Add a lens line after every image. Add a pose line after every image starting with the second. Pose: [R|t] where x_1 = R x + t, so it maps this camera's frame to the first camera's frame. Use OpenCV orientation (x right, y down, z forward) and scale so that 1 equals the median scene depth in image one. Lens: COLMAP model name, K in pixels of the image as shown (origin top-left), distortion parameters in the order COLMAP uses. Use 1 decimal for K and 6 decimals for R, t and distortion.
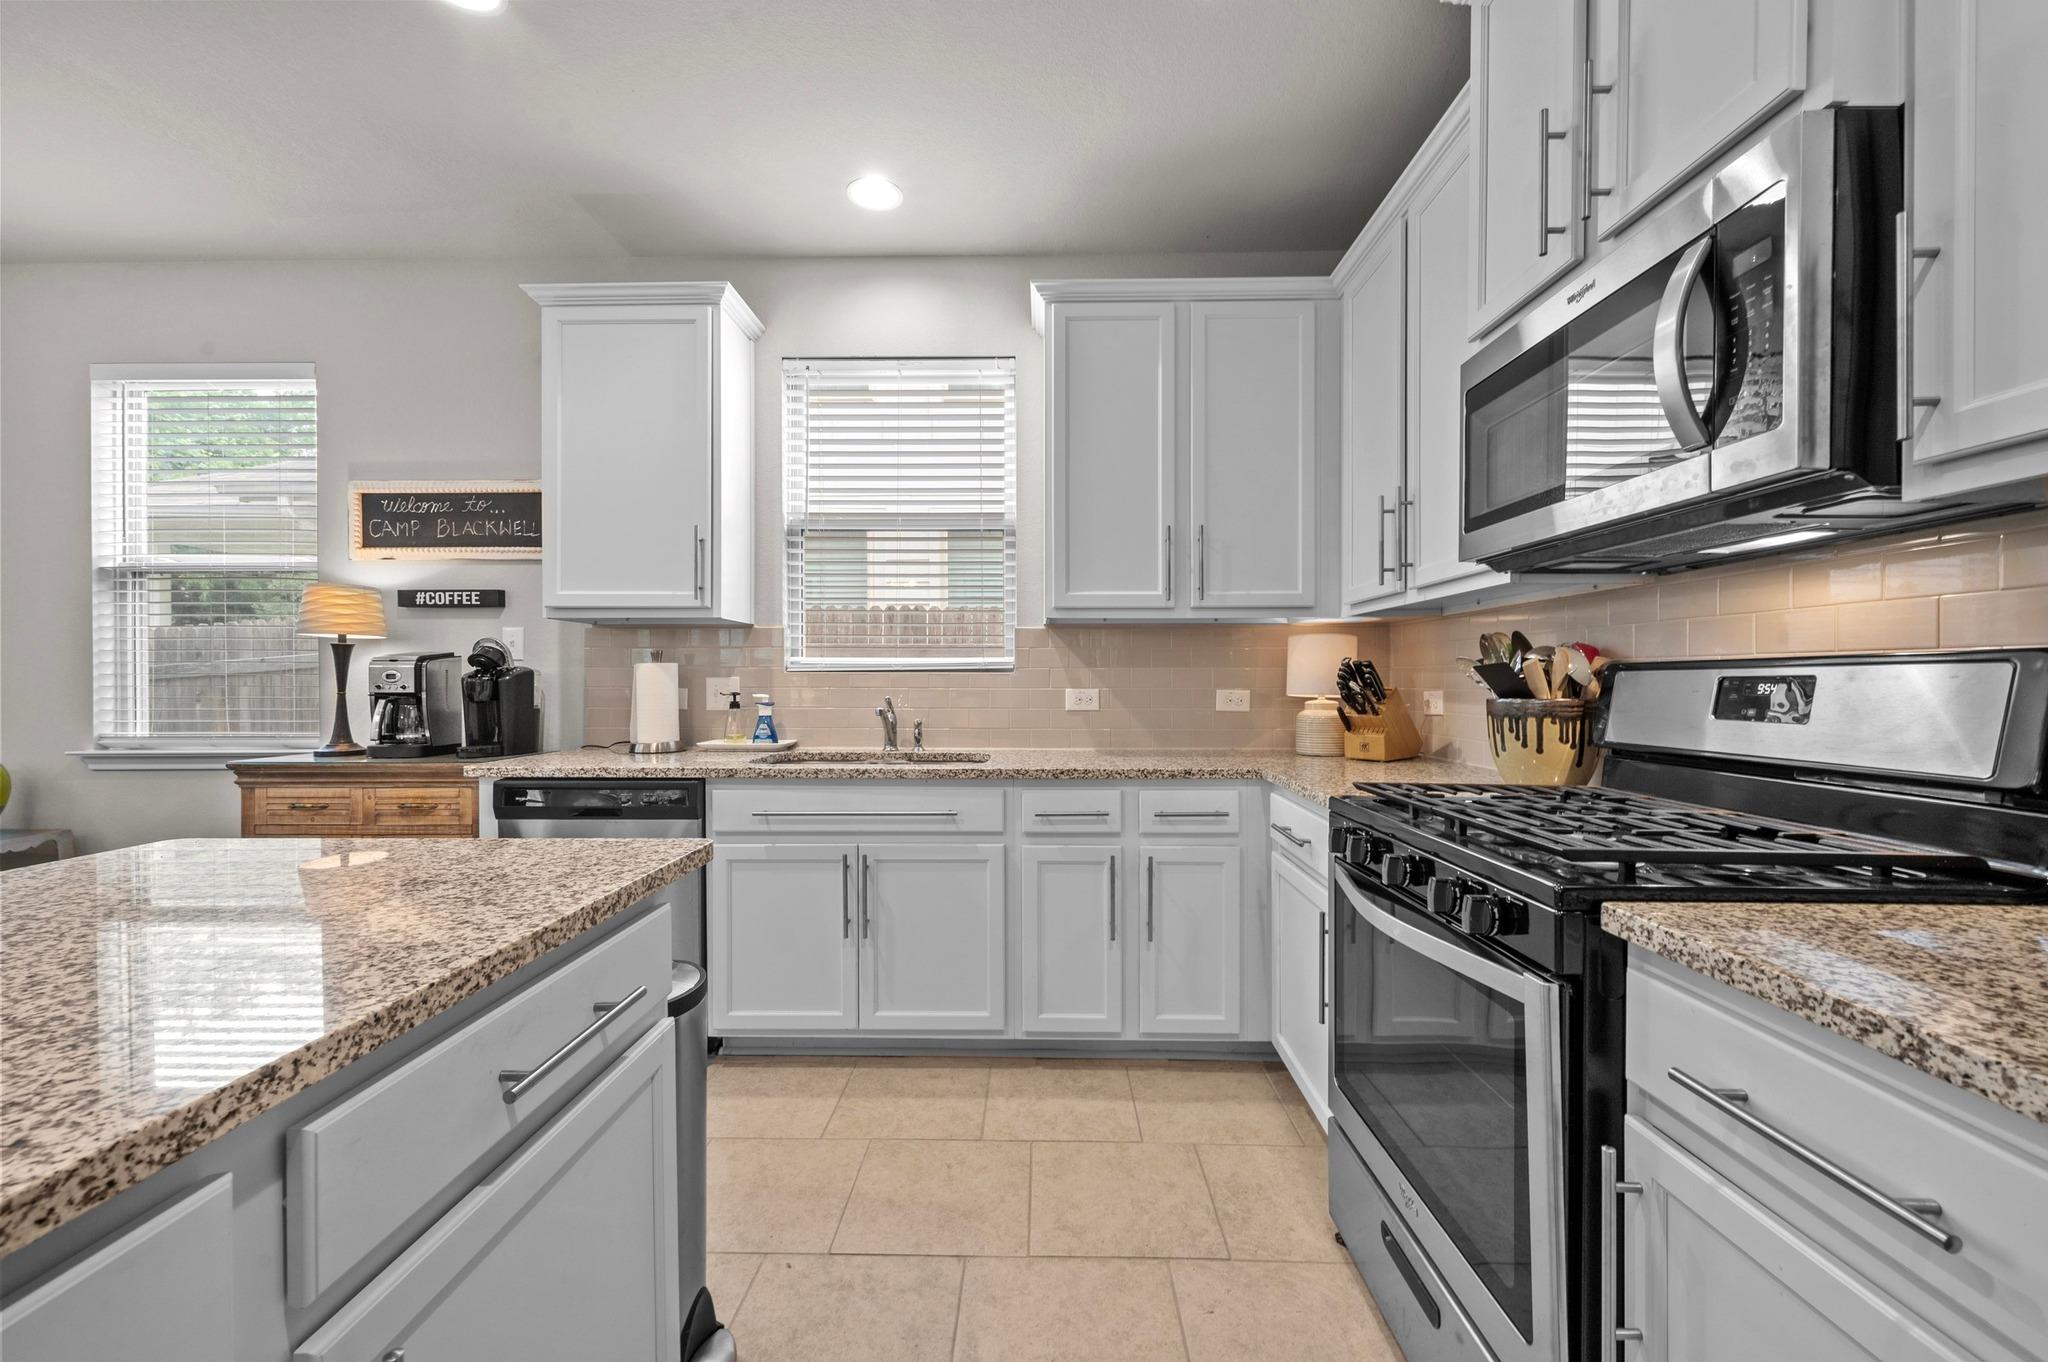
lens RADIAL K [[805.7, 0, 1027.4], [0, 805.7, 681.3], [0, 0, 1]] dist [0.000297, 0.000163]
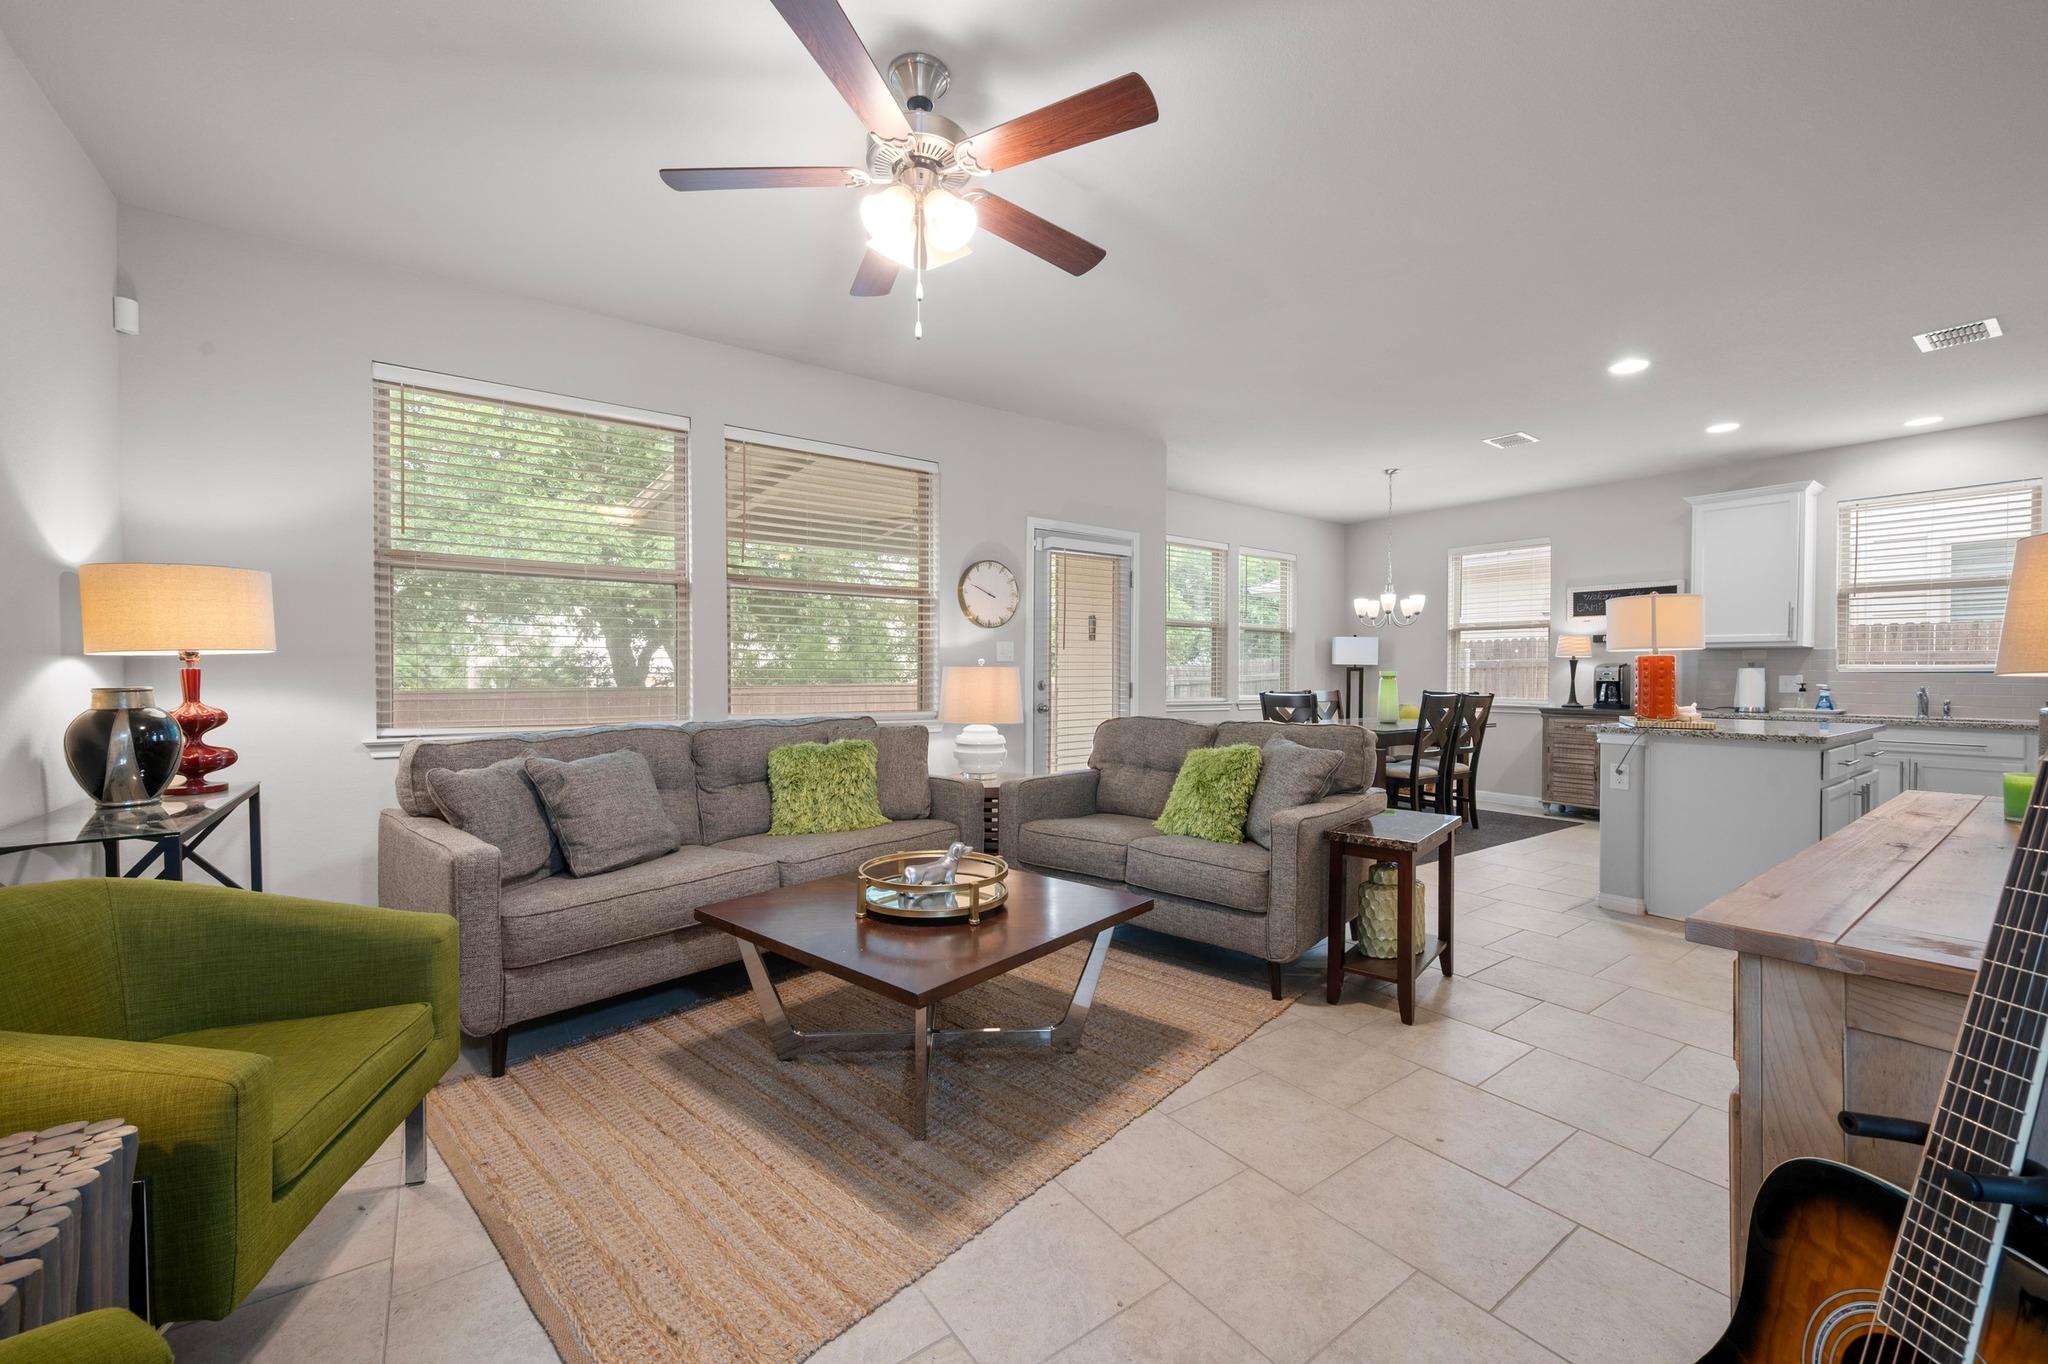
lens RADIAL K [[805.7, 0, 1027.4], [0, 805.7, 682.3], [0, 0, 1]] dist [0.000297, 0.000163]
pose [[0.603783, 0.013777, -0.797030, 0.058066], [-0.009142, 0.999905, 0.010358, 0.009014], [0.797097, 0.001033, 0.603851, -1.816592]]
